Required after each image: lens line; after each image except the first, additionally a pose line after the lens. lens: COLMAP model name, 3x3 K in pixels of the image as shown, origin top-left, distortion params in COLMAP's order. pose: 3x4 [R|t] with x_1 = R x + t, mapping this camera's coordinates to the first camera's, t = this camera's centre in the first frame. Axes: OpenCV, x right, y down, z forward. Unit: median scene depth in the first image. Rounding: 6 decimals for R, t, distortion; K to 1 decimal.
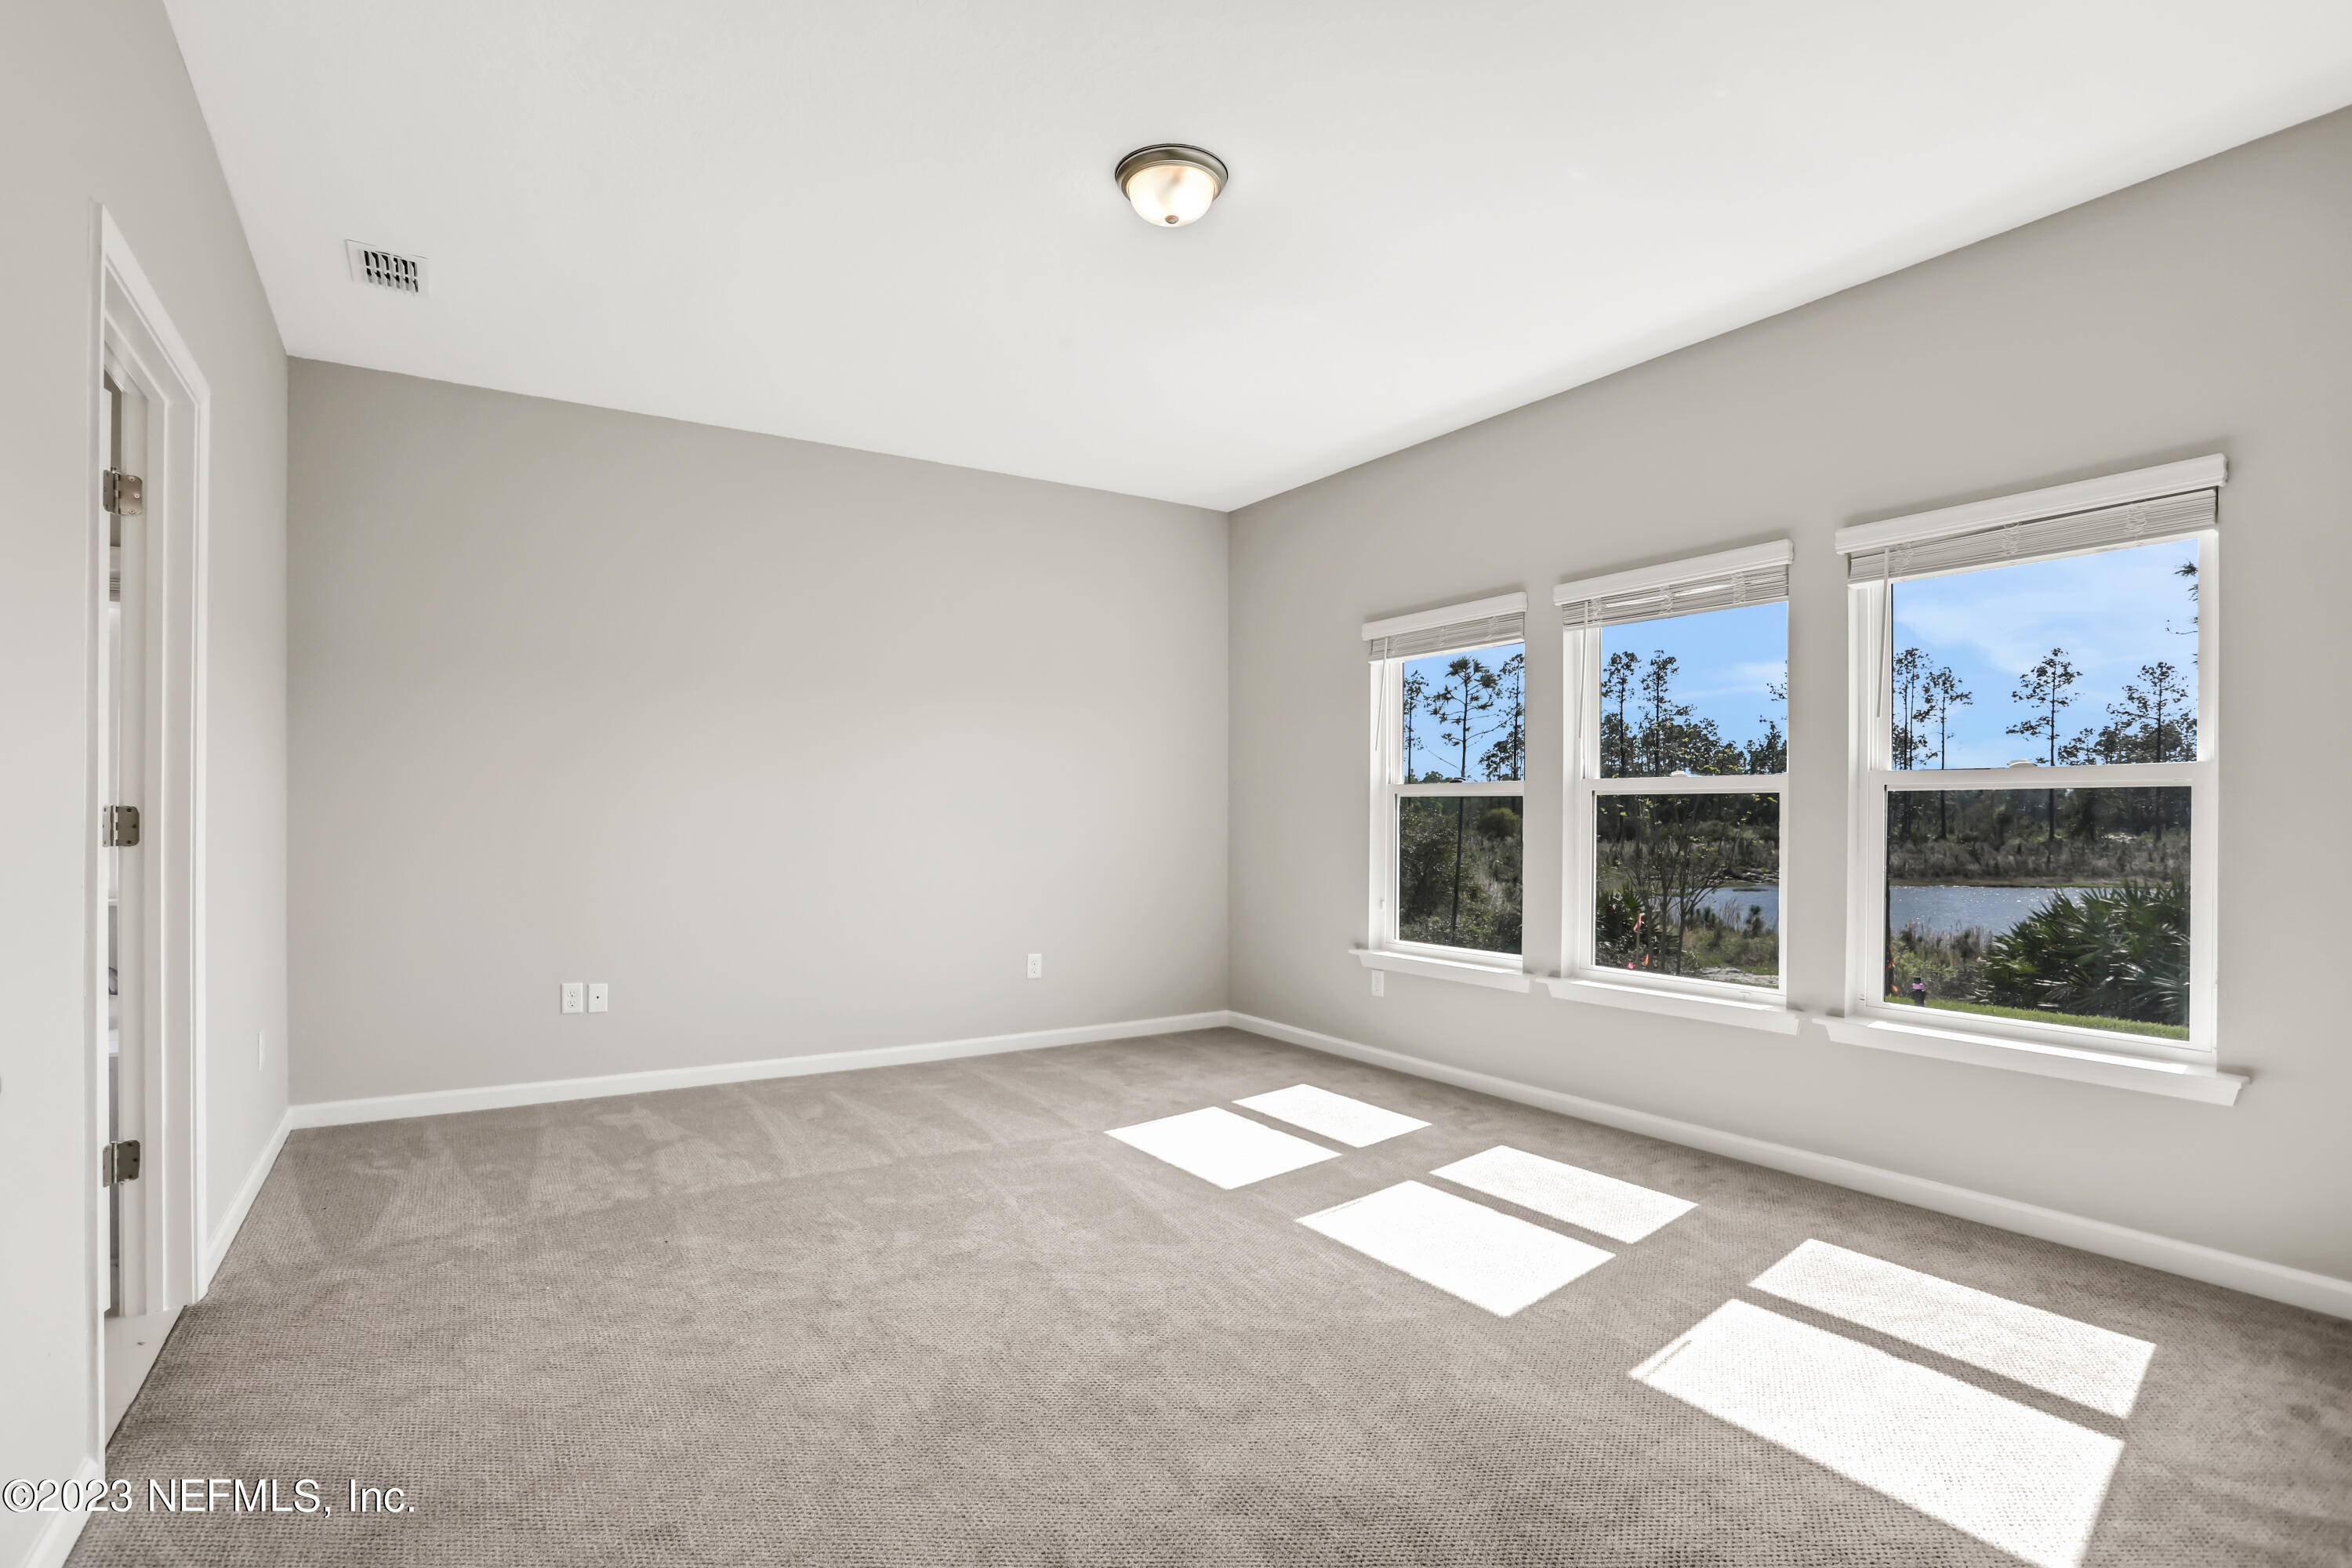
lens RADIAL K [[1200.7, 0, 1155.3], [0, 1200.7, 813.9], [0, 0, 1]] dist [-0.046217, 0.000801]
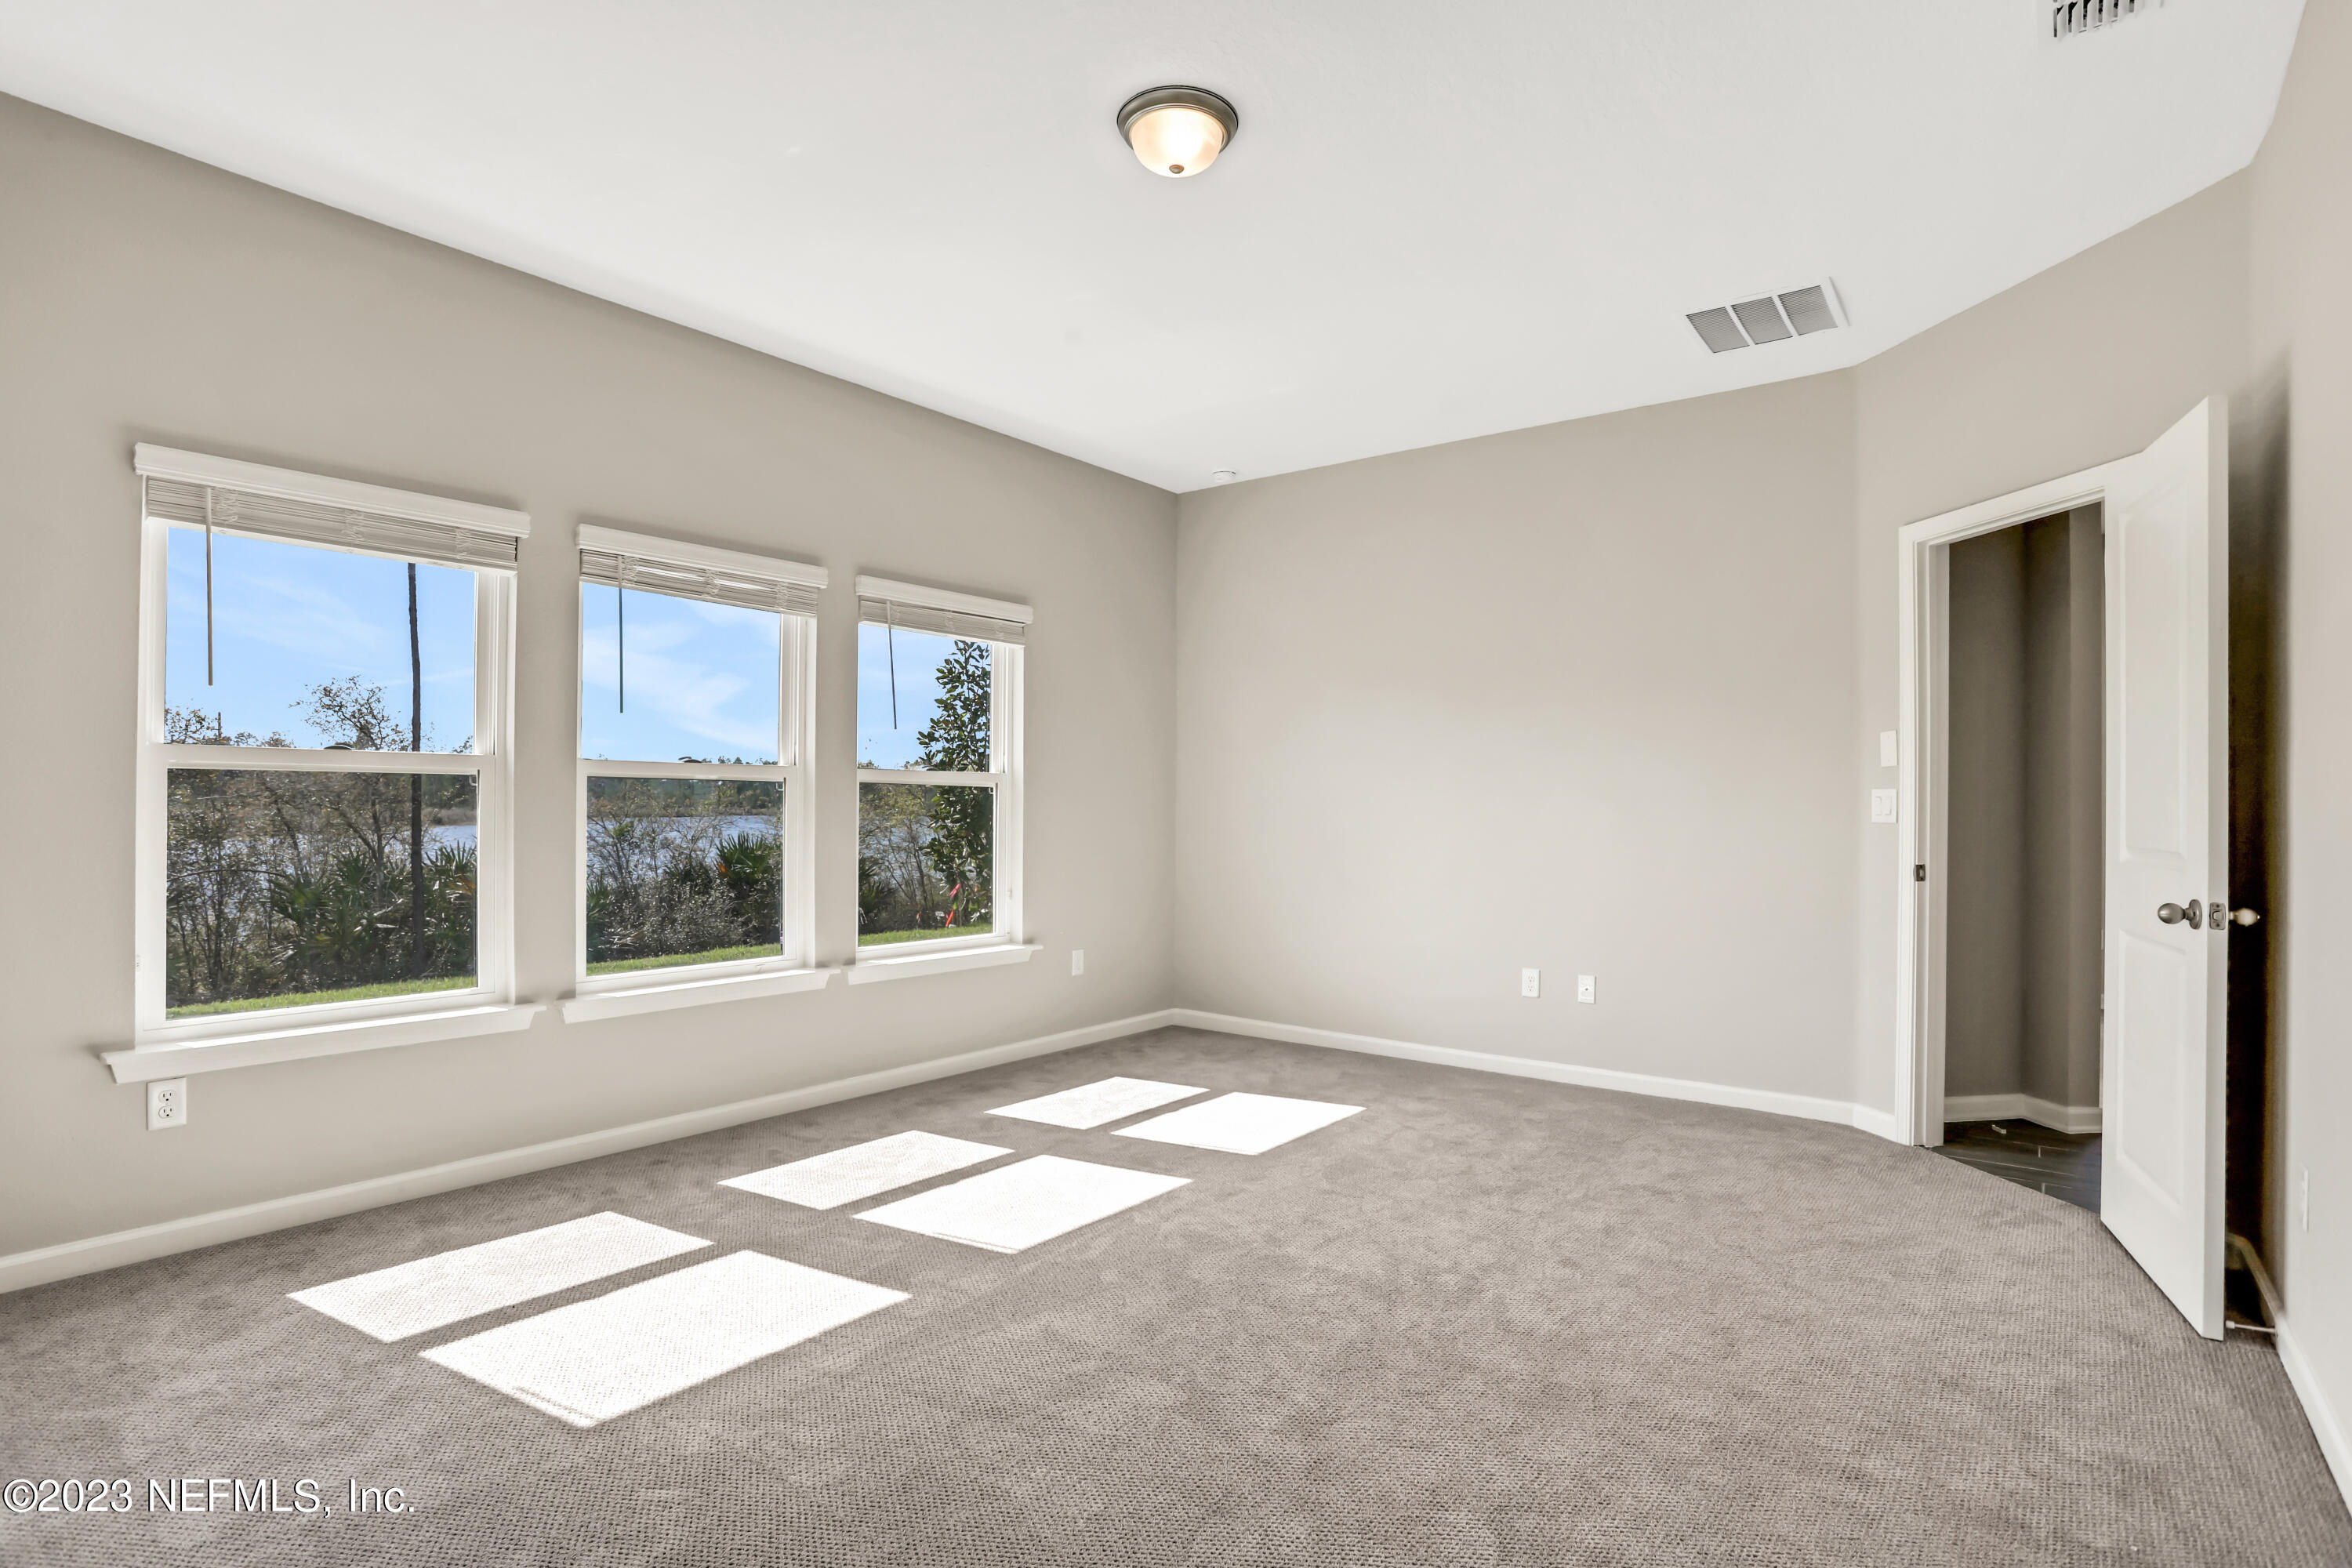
lens RADIAL K [[1200.7, 0, 1155.3], [0, 1200.7, 813.9], [0, 0, 1]] dist [-0.046217, 0.000801]
pose [[-0.360014, -0.016536, 0.932800, -0.620974], [-0.012927, 0.999835, 0.012736, -0.006037], [-0.932857, -0.007473, -0.360169, 1.000918]]
